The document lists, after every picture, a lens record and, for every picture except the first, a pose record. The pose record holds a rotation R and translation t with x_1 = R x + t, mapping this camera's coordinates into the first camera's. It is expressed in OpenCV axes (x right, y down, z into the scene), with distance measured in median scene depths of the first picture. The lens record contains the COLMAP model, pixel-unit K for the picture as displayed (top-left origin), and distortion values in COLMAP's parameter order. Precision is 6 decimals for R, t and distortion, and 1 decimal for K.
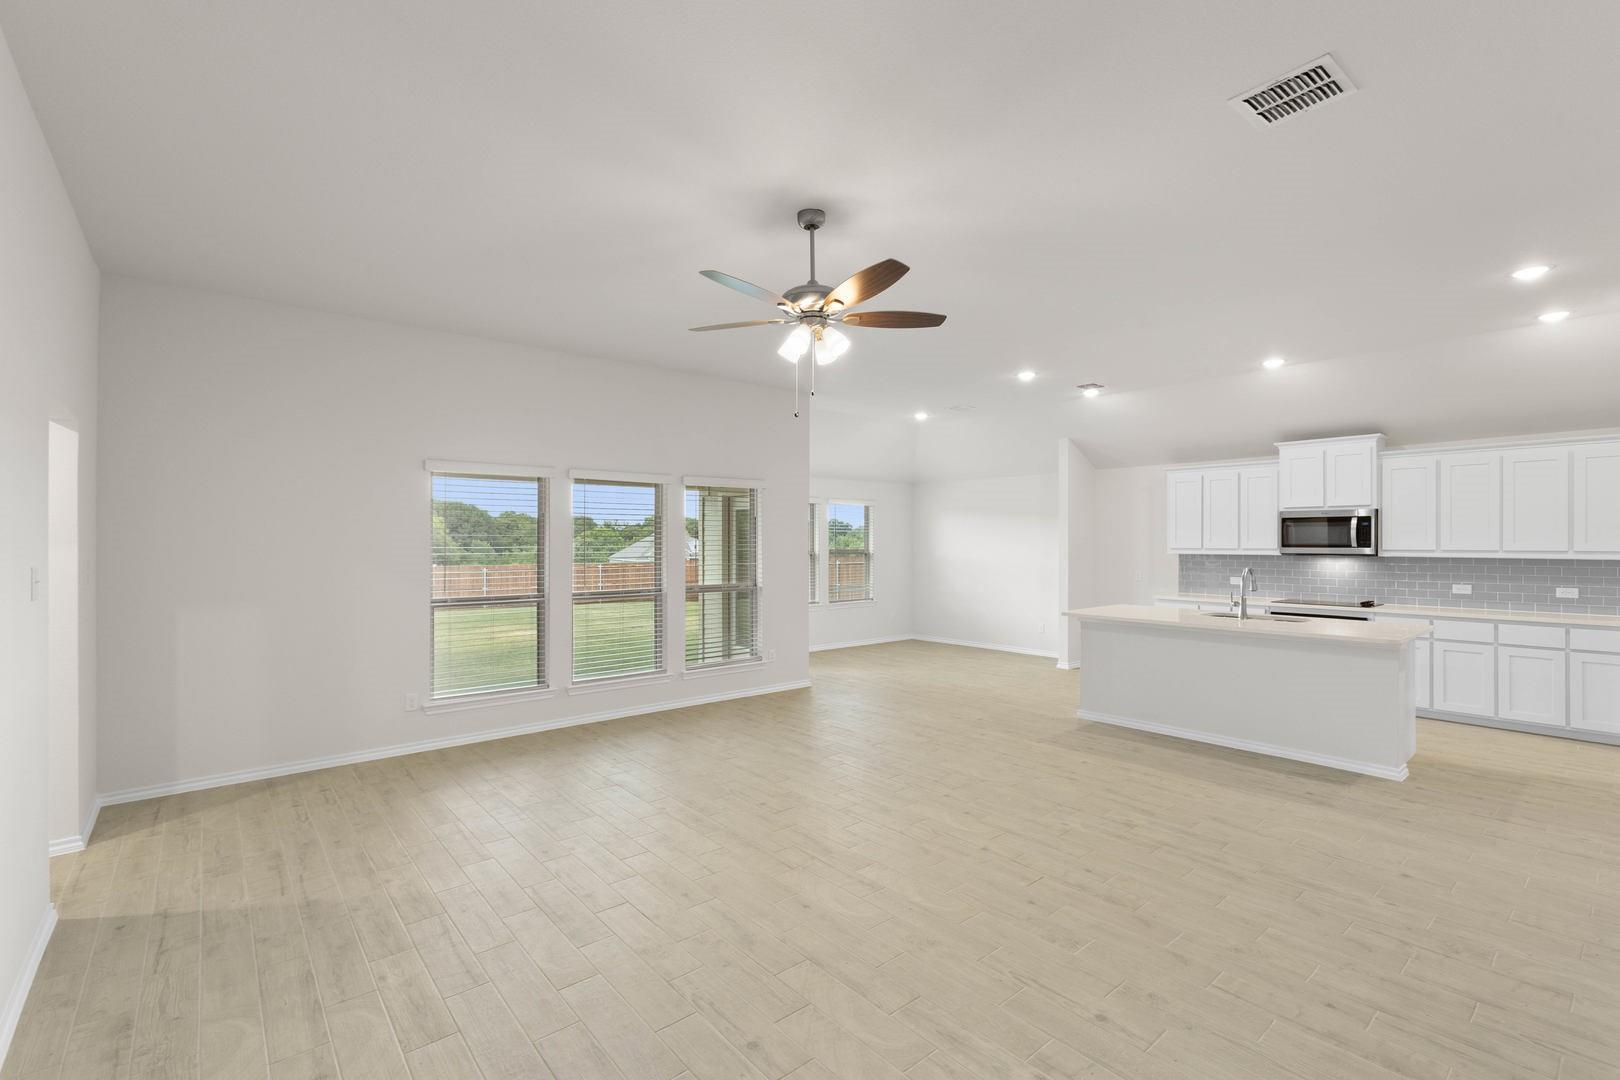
lens RADIAL K [[733.8, 0, 805.2], [0, 733.8, 545.8], [0, 0, 1]] dist [-0.000037, -0.000067]
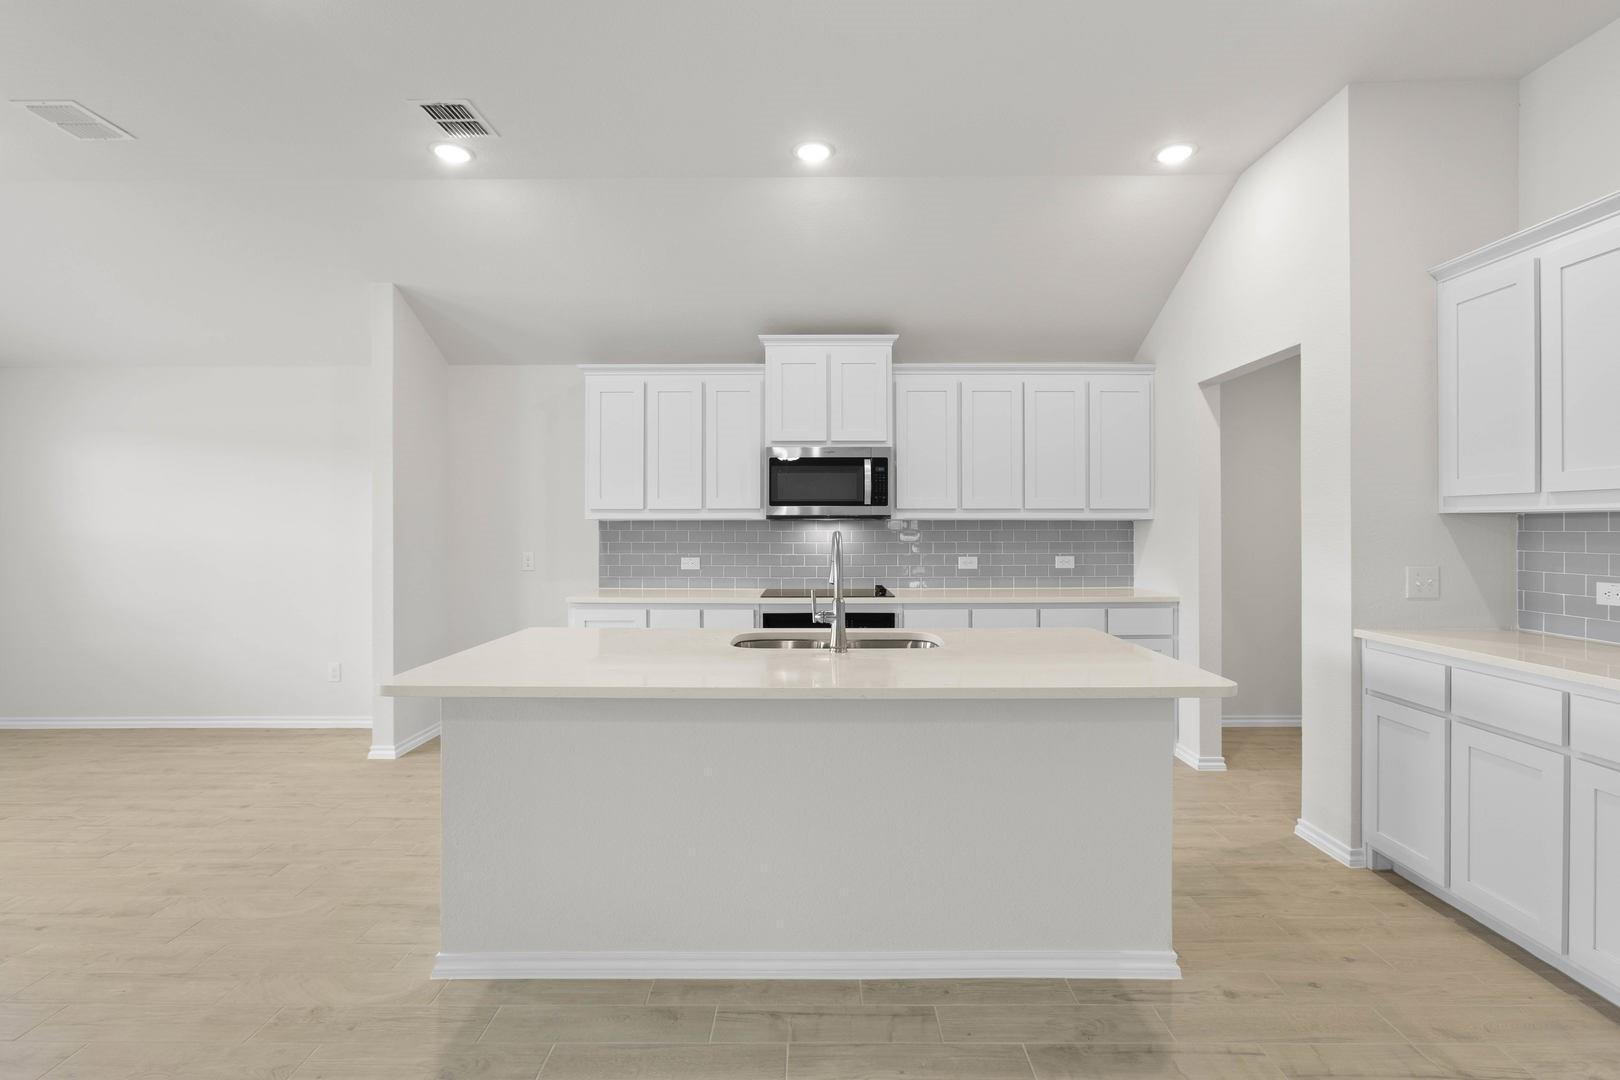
lens RADIAL K [[738.0, 0, 809.0], [0, 738.0, 531.5], [0, 0, 1]] dist [-0.001628, 0.000041]
pose [[0.646411, -0.005857, 0.762967, 0.203455], [0.006048, 0.999978, 0.002552, 0.022697], [-0.762966, 0.002965, 0.646432, 0.590490]]
